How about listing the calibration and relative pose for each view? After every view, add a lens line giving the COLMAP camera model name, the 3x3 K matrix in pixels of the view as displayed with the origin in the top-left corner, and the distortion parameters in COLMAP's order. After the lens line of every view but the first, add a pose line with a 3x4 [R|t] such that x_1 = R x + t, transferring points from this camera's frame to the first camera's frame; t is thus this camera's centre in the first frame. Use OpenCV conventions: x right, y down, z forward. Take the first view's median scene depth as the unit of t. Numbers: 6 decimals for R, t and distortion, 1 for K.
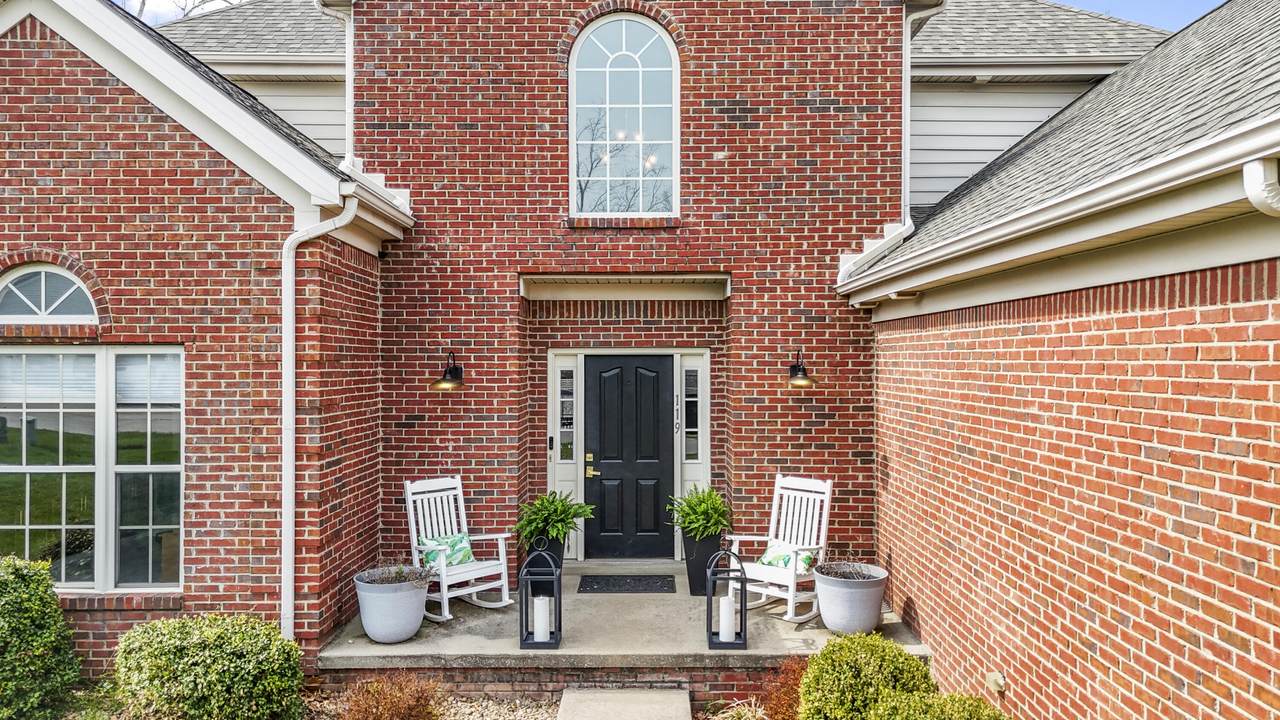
lens RADIAL K [[966.1, 0, 640.0], [0, 966.1, 360.0], [0, 0, 1]] dist [0.001973, 0.000442]
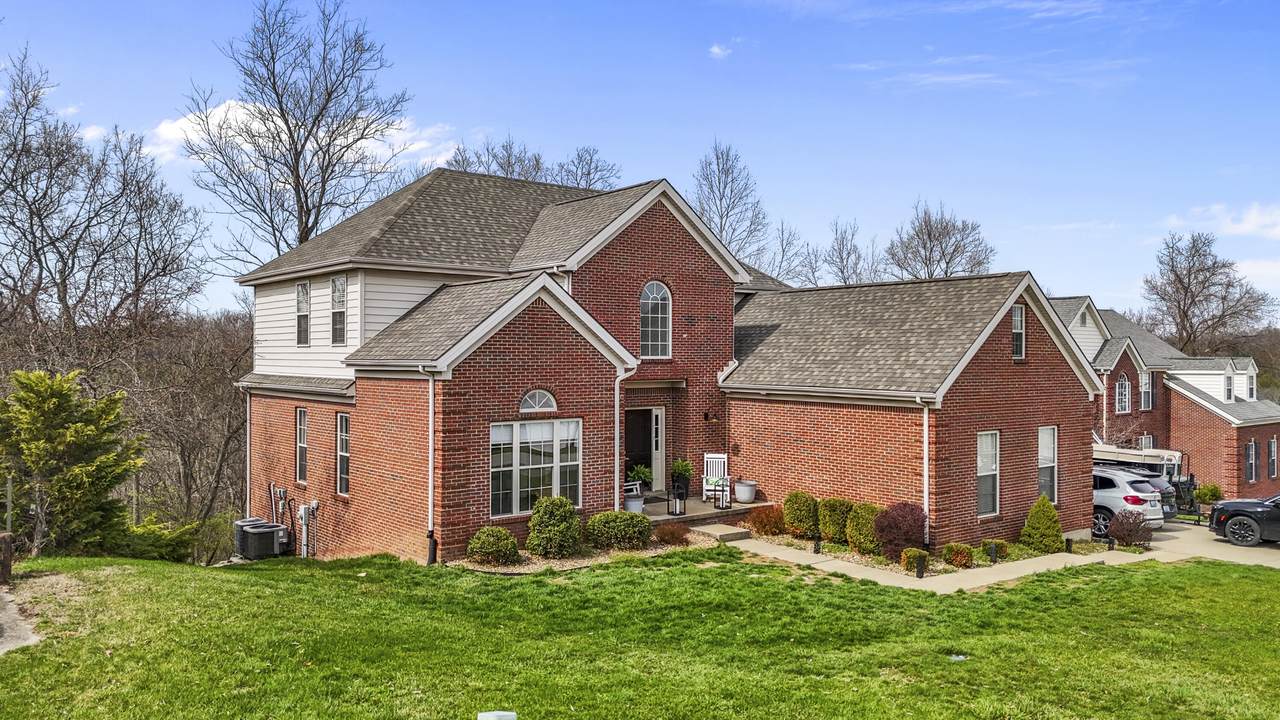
lens RADIAL K [[966.1, 0, 640.0], [0, 966.1, 360.0], [0, 0, 1]] dist [0.001973, 0.000442]
pose [[0.783798, 0.000544, 0.621016, -1.959488], [-0.010541, 0.999867, 0.012427, -0.206520], [-0.620927, -0.016286, 0.783699, -1.193555]]
